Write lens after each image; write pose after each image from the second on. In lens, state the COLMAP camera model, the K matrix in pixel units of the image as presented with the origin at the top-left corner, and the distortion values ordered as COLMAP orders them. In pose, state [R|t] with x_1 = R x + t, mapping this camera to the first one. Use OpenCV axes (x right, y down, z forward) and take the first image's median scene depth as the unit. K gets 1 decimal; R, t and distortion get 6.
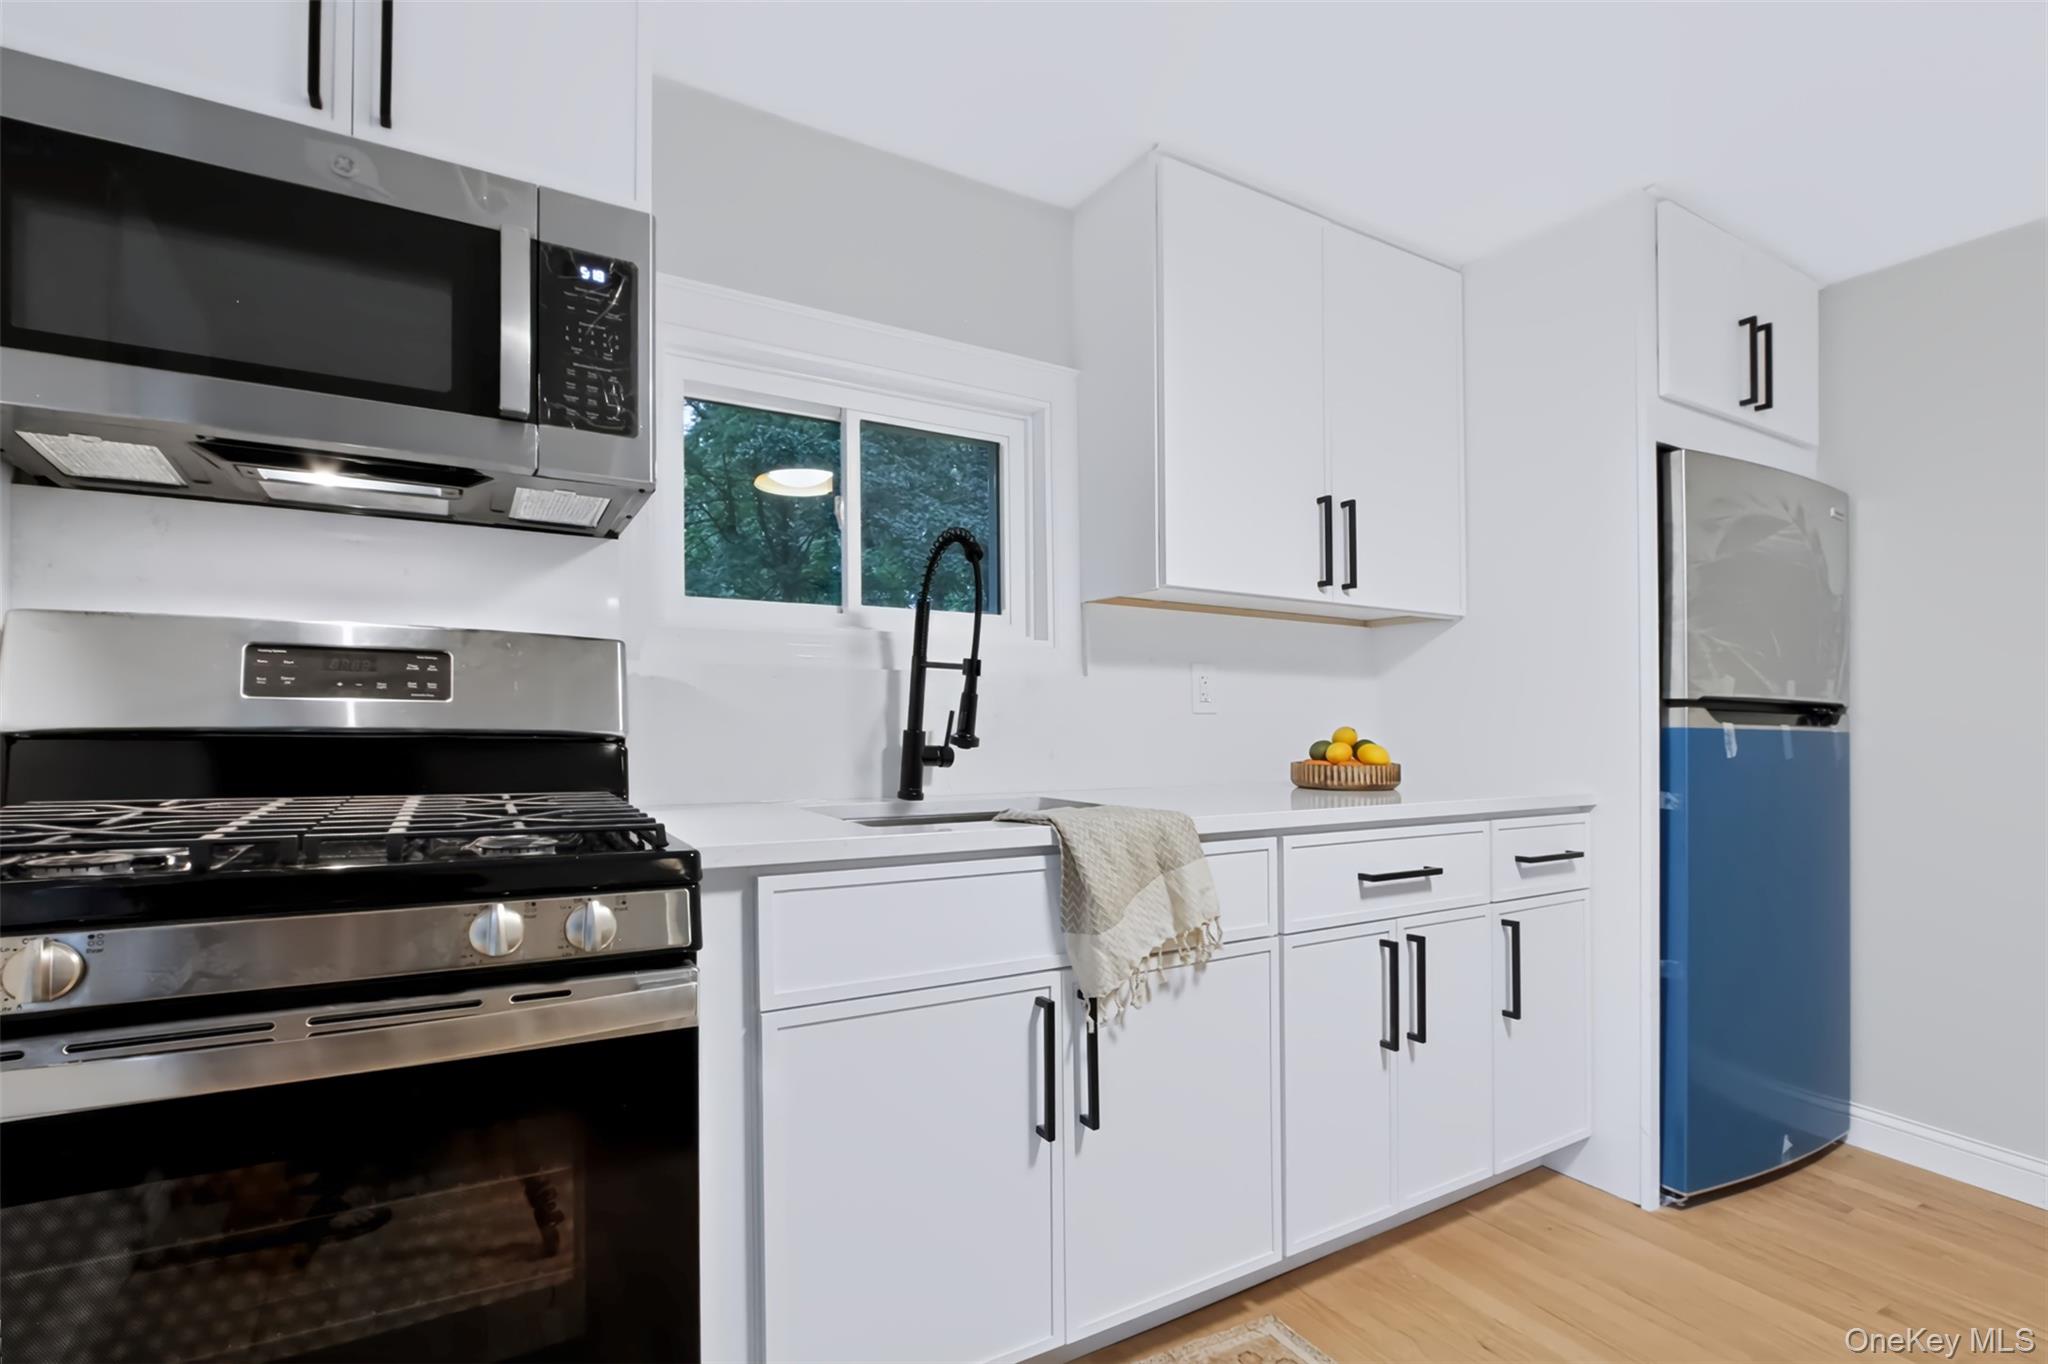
lens RADIAL K [[942.8, 0, 1024.8], [0, 942.8, 725.7], [0, 0, 1]] dist [-0.022148, 0.004488]
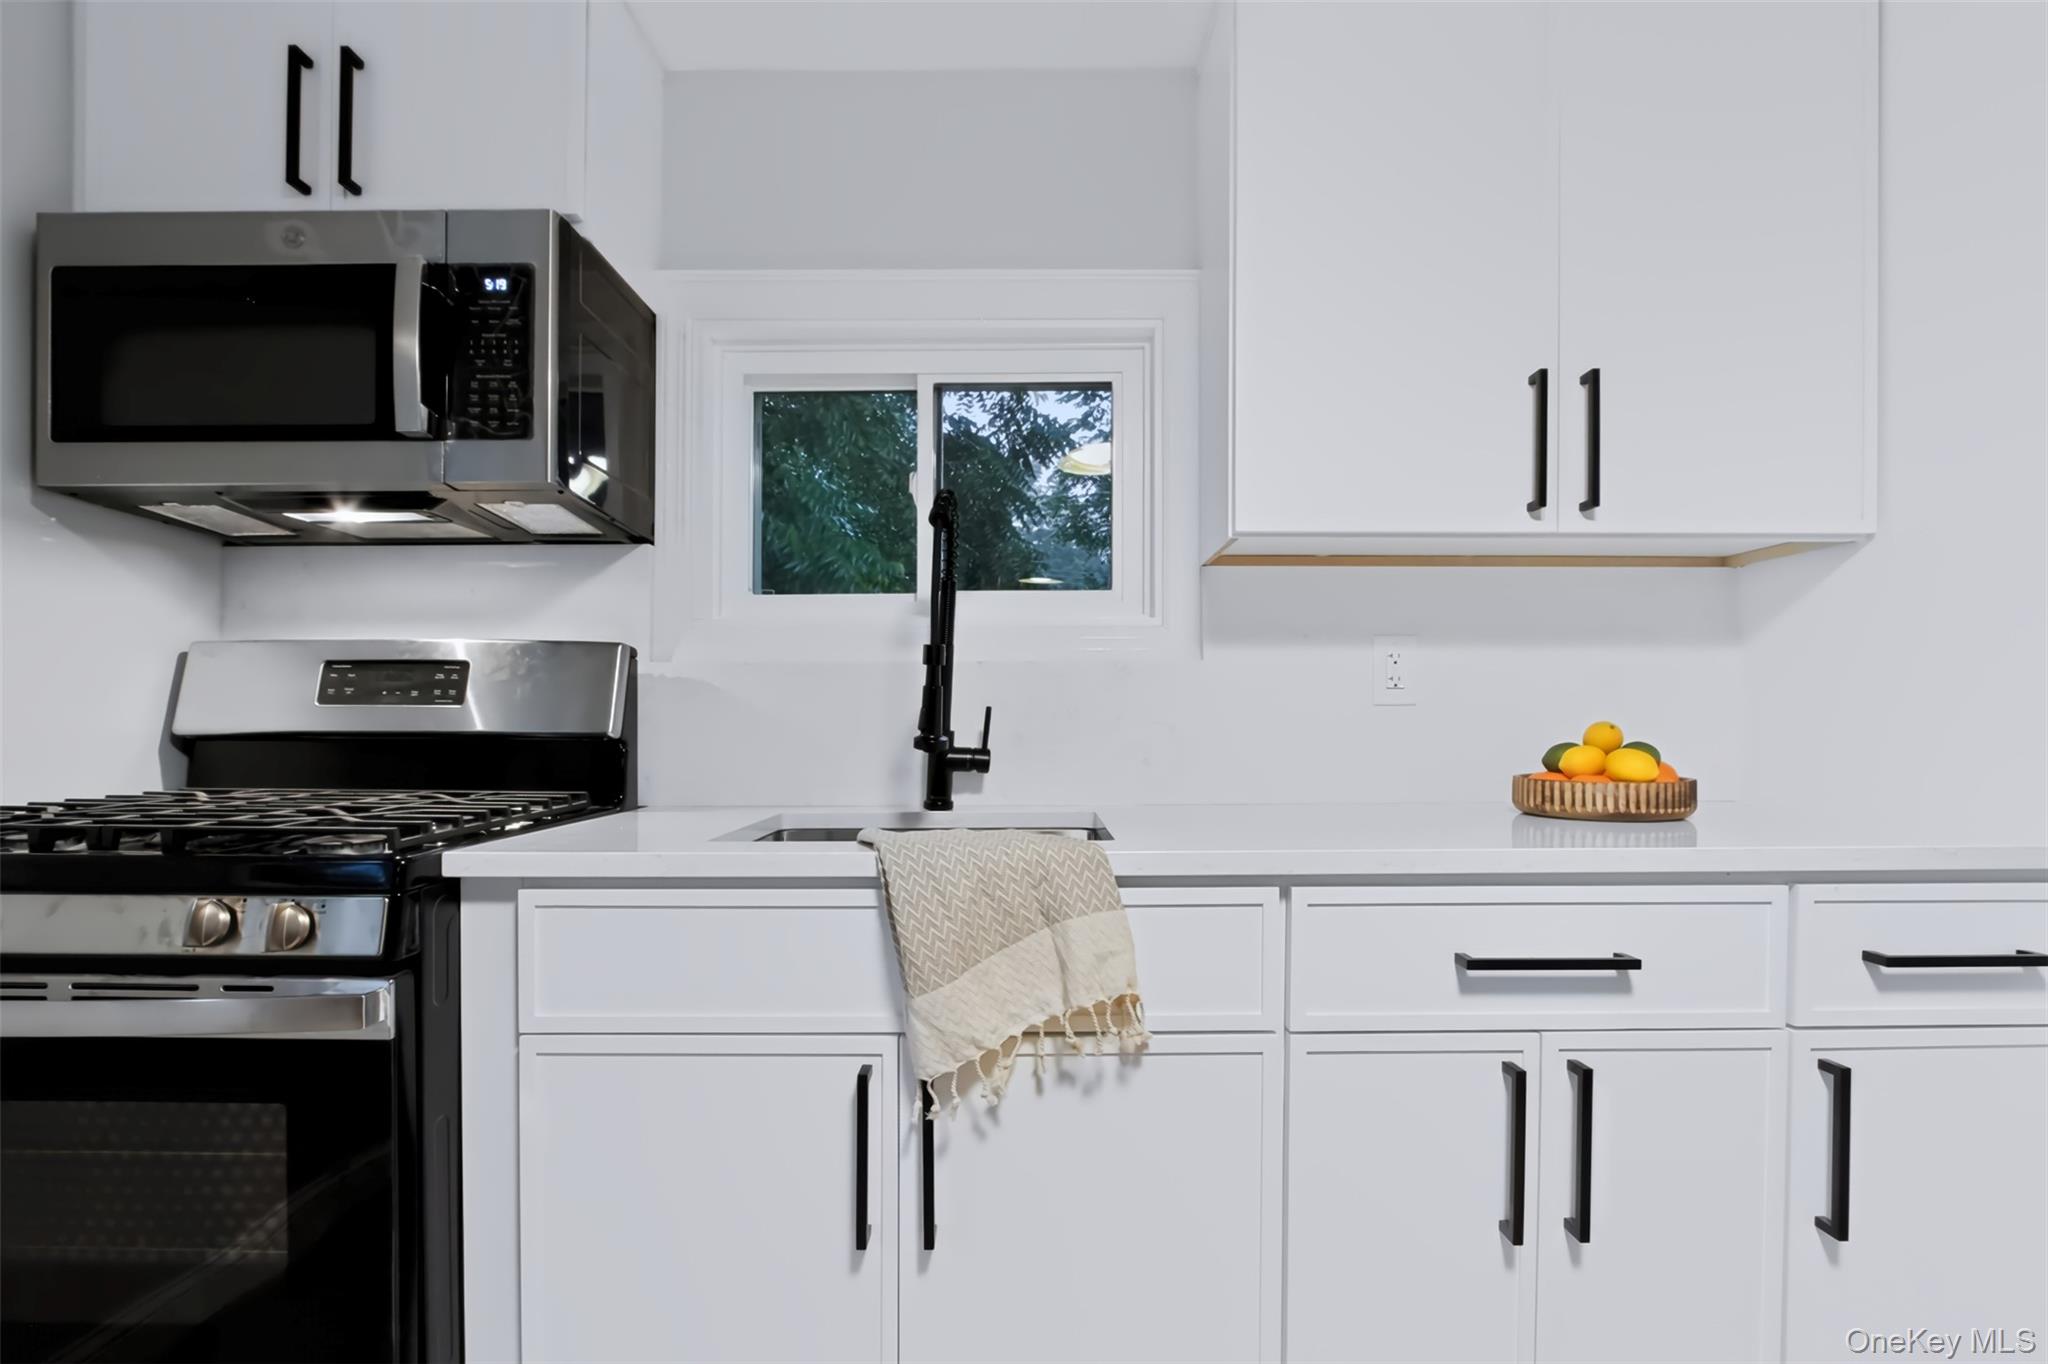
lens RADIAL K [[977.1, 0, 1034.9], [0, 977.1, 720.4], [0, 0, 1]] dist [-0.014845, 0.000824]
pose [[0.863021, -0.006439, -0.505128, 0.472283], [0.007351, 0.999973, -0.000187, -0.003330], [0.505115, -0.003551, 0.863045, 0.302790]]
